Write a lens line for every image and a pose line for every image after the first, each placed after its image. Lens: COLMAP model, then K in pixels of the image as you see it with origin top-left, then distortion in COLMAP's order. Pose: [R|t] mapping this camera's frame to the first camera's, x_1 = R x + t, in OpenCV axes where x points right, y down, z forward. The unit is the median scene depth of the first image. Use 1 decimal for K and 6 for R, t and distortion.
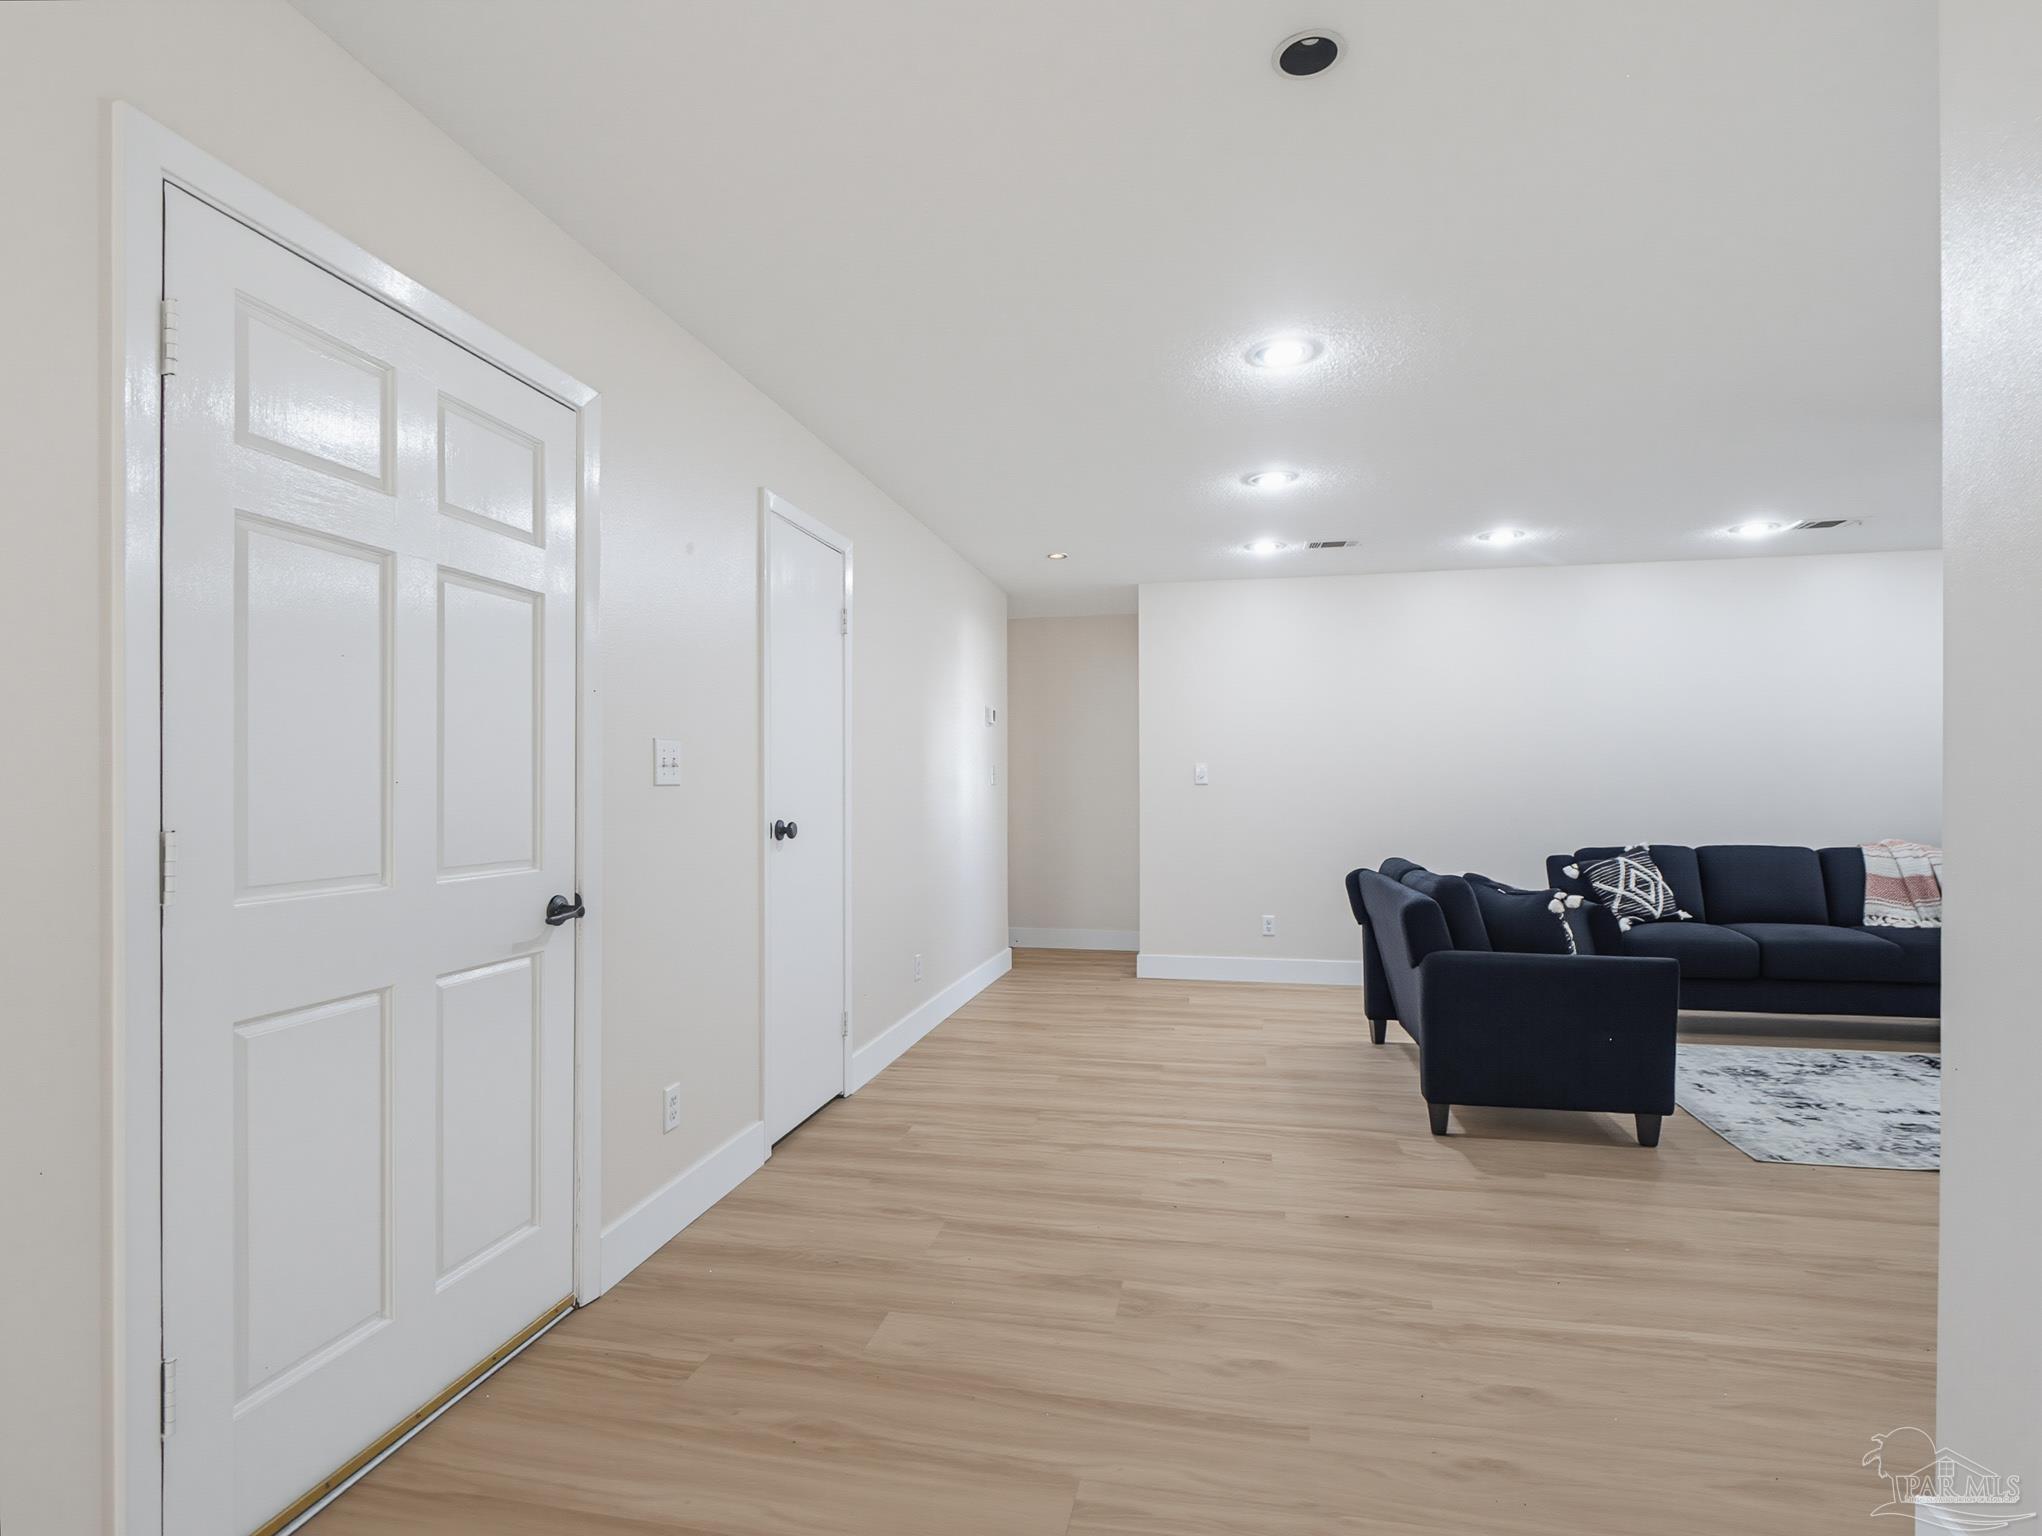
lens RADIAL K [[1022.2, 0, 1021.0], [0, 1022.2, 768.0], [0, 0, 1]] dist [-0.004600, -0.001180]
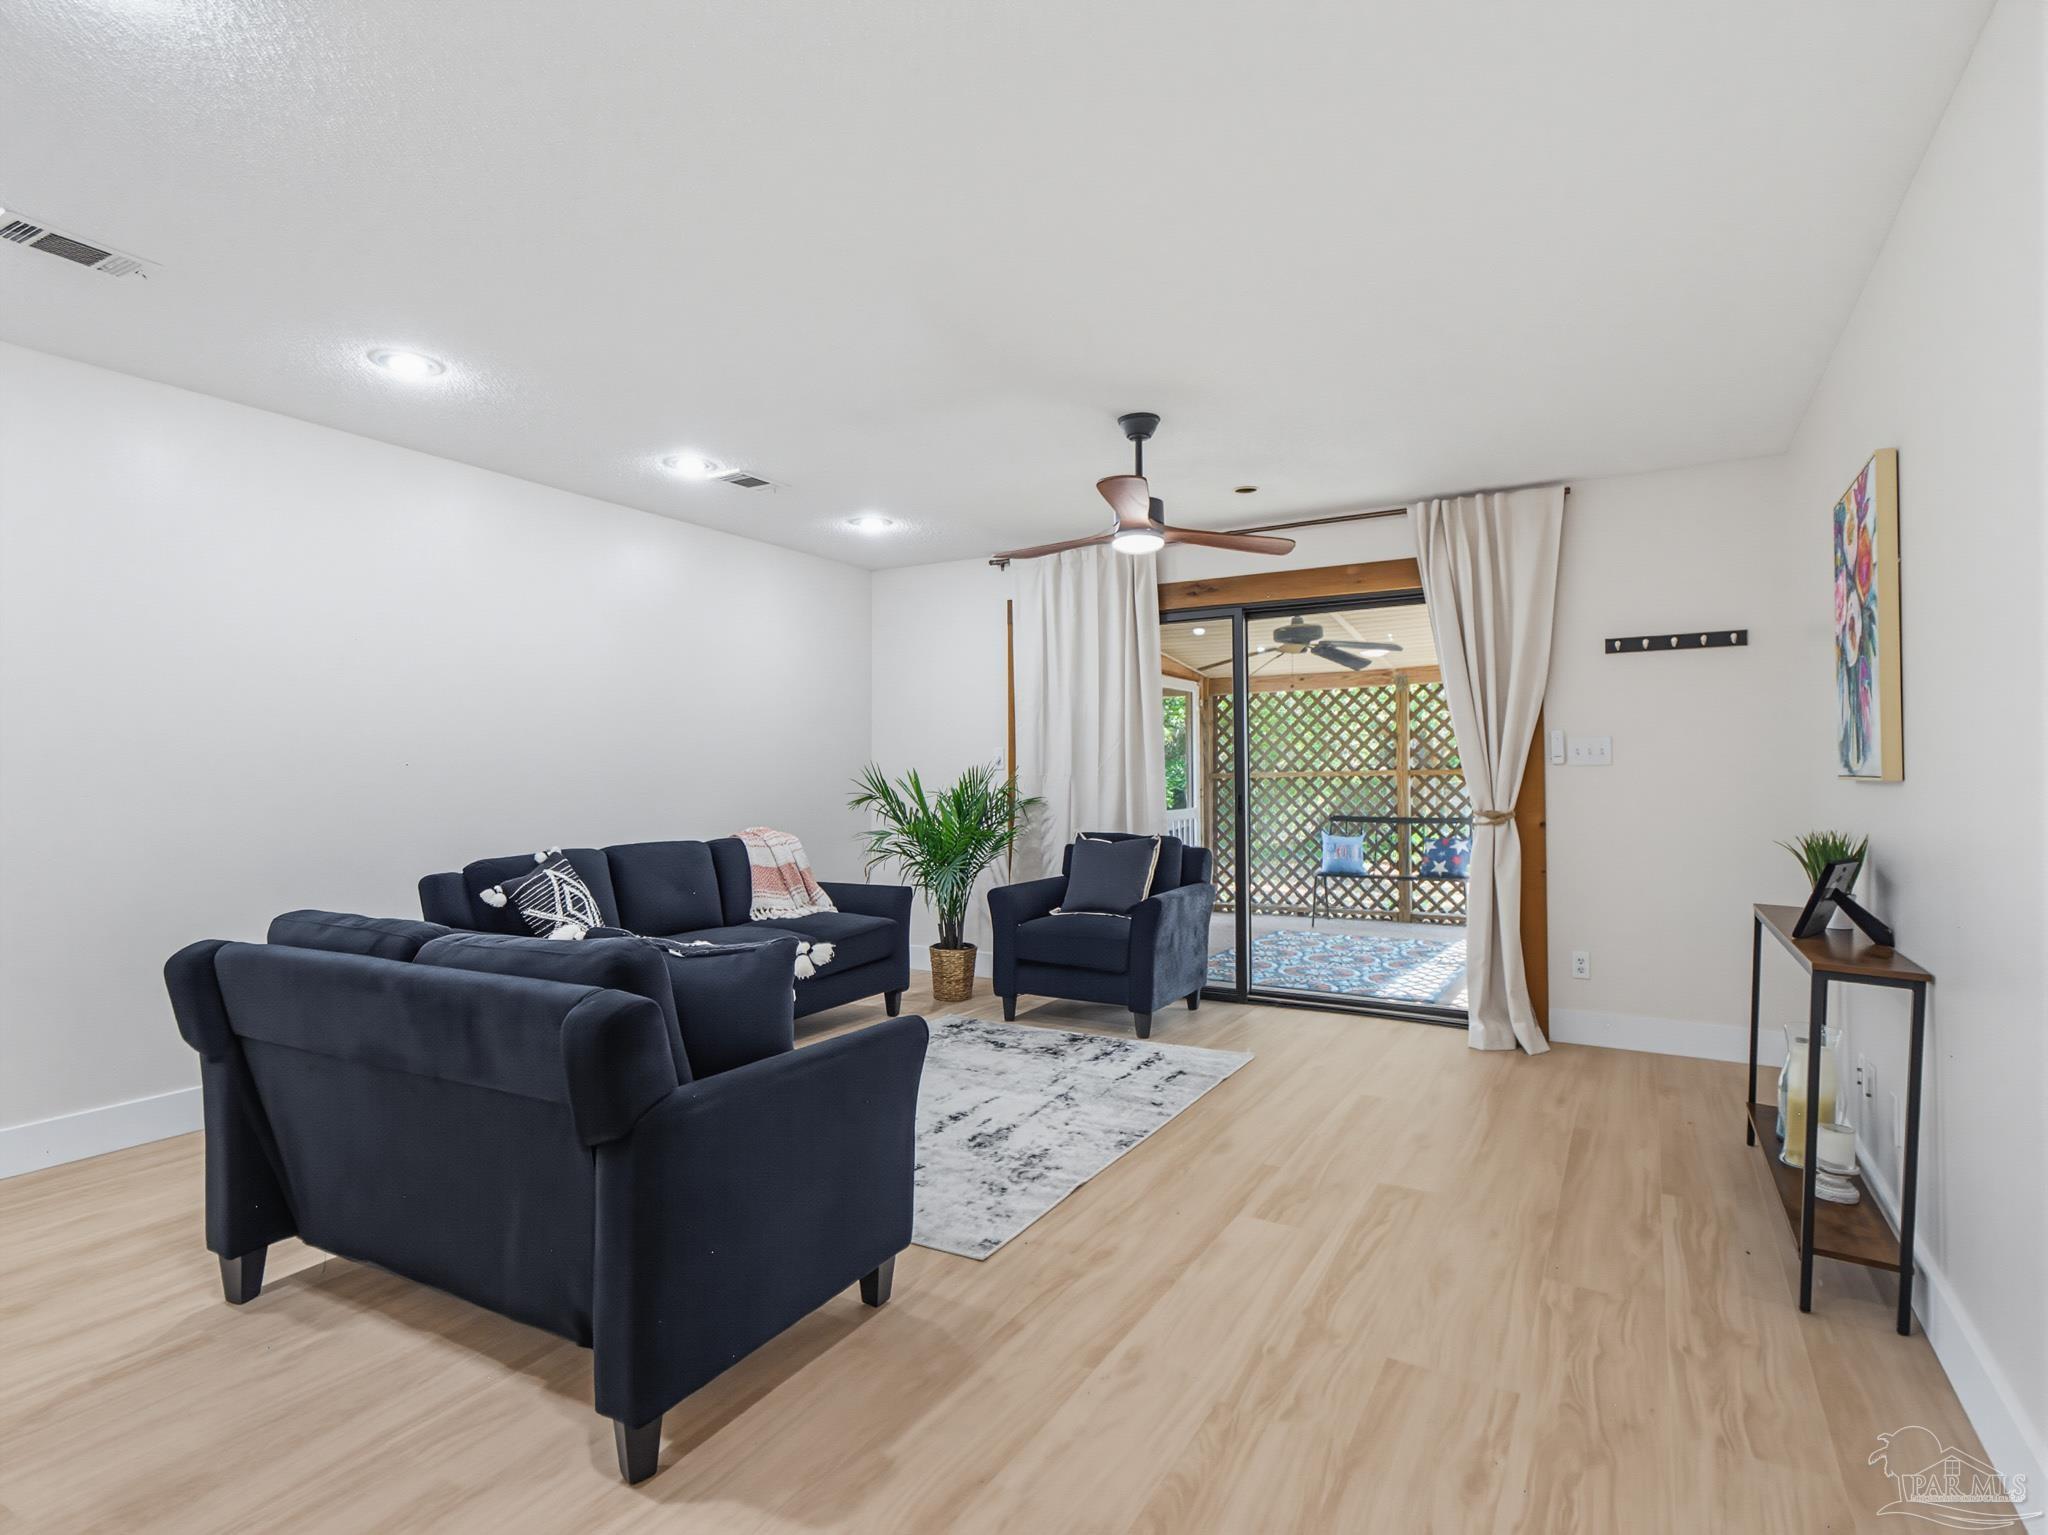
lens RADIAL K [[1037.9, 0, 1024.0], [0, 1037.9, 767.5], [0, 0, 1]] dist [0.002670, 0.000708]
pose [[0.313246, 0.007035, 0.949646, -0.007696], [-0.016549, 0.999861, -0.001948, 0.015842], [-0.949528, -0.015106, 0.313318, 0.653118]]
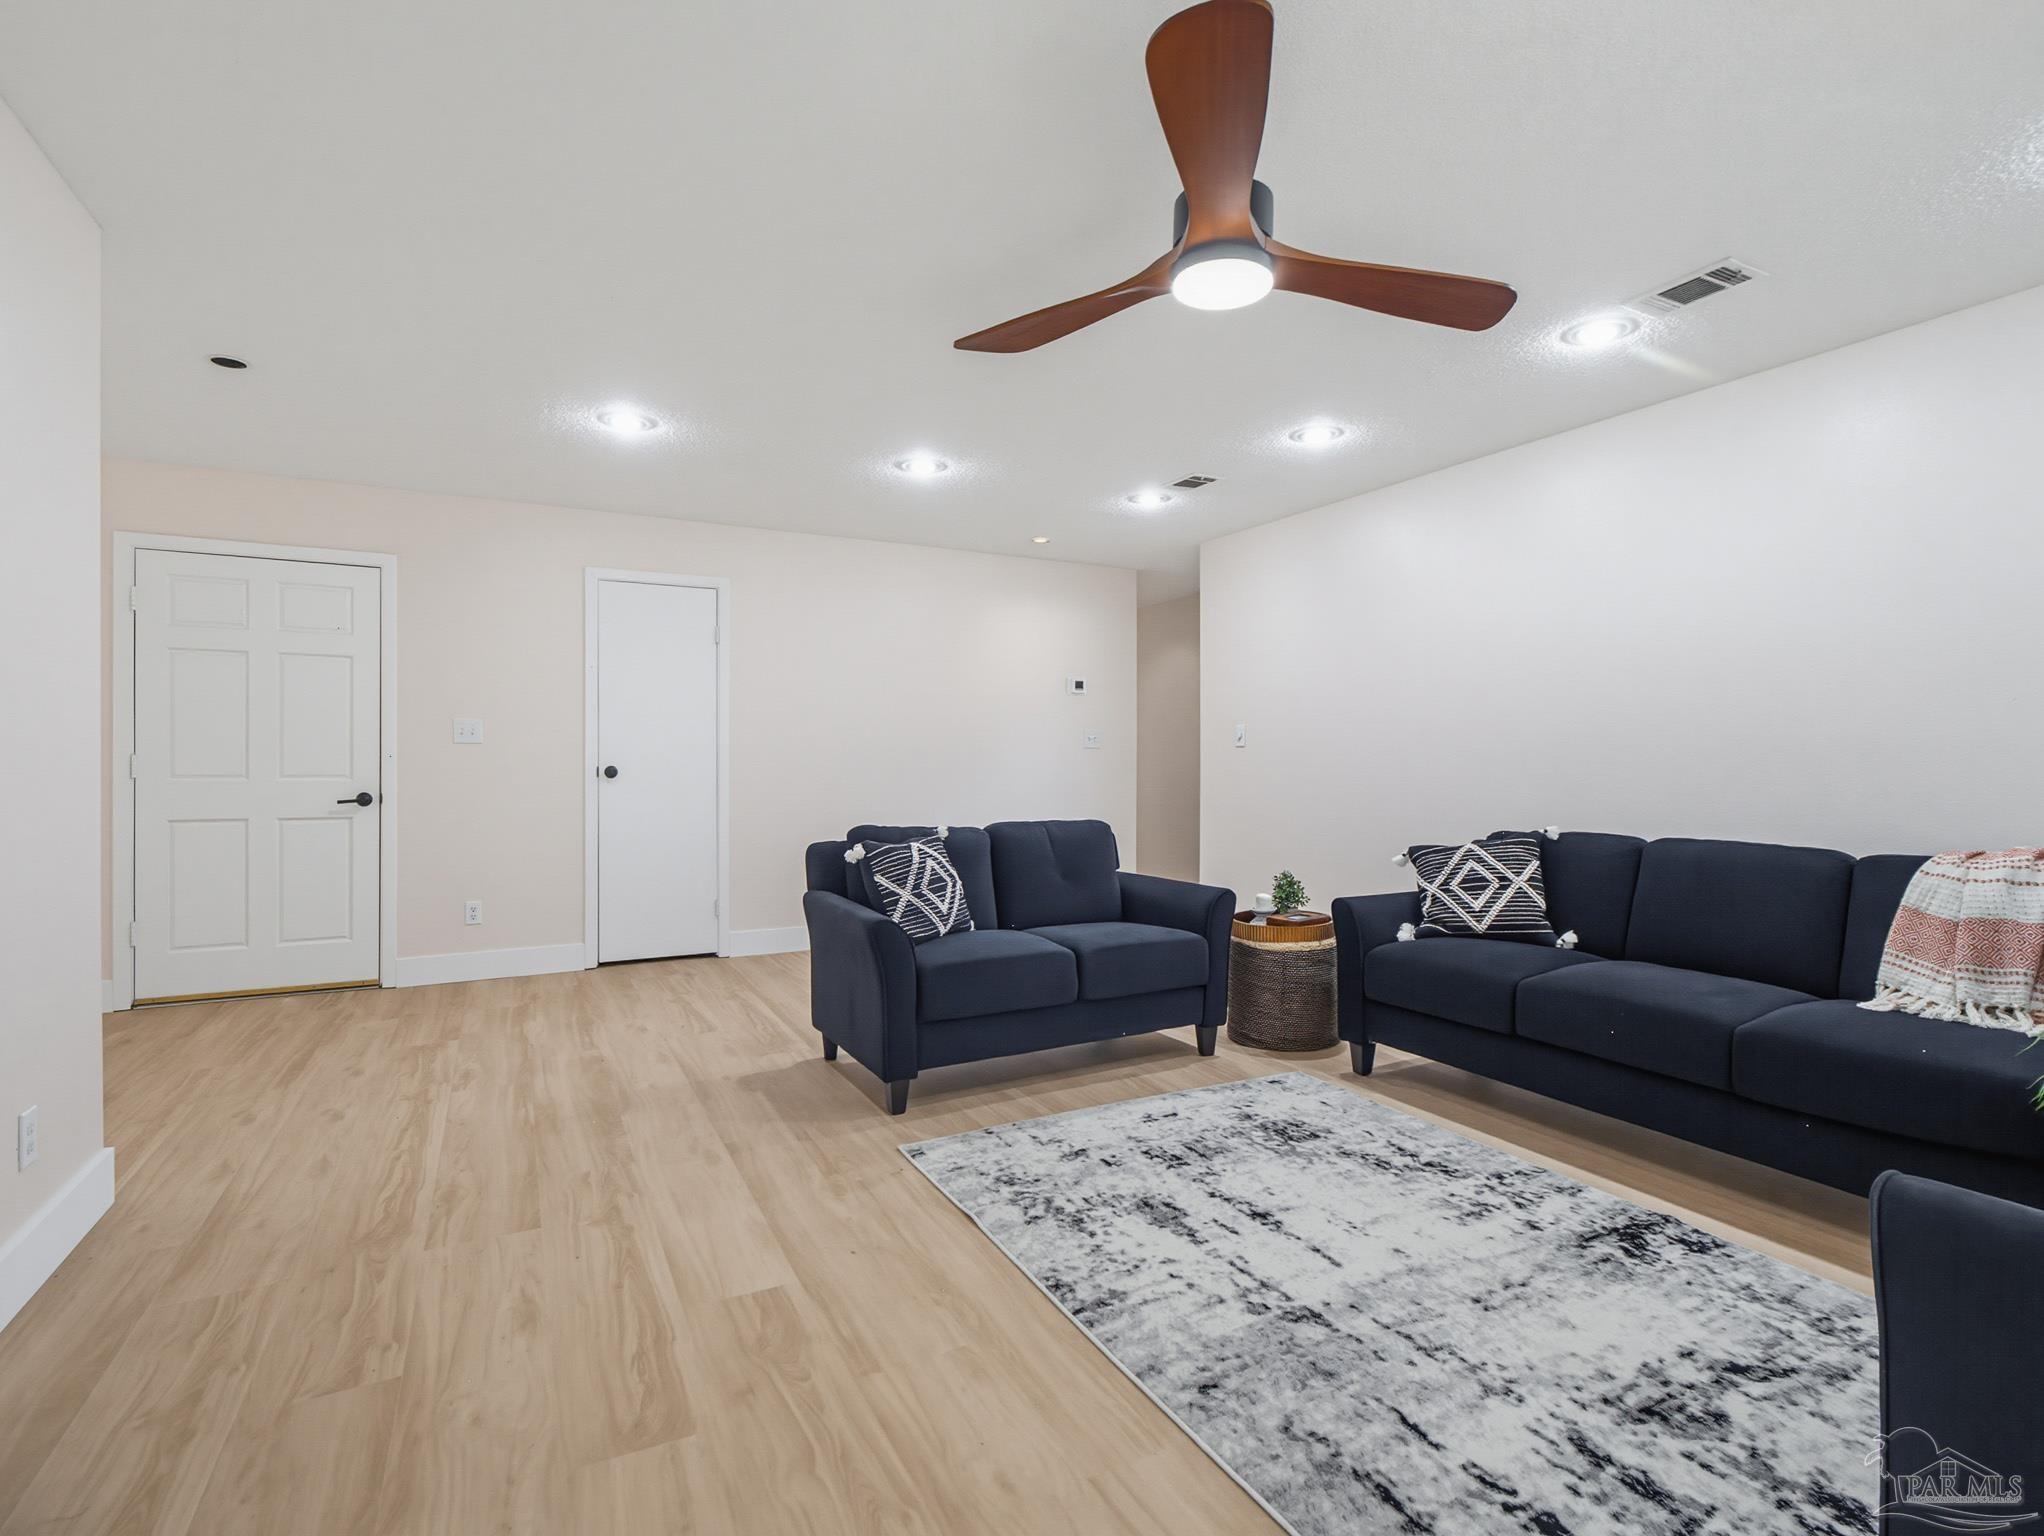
lens RADIAL K [[977.2, 0, 1019.7], [0, 977.2, 738.1], [0, 0, 1]] dist [-0.002179, -0.000671]
pose [[0.646278, -0.011880, -0.763010, 1.308085], [0.008764, 0.999928, -0.008146, 0.023371], [0.763052, -0.001423, 0.646336, 0.462100]]
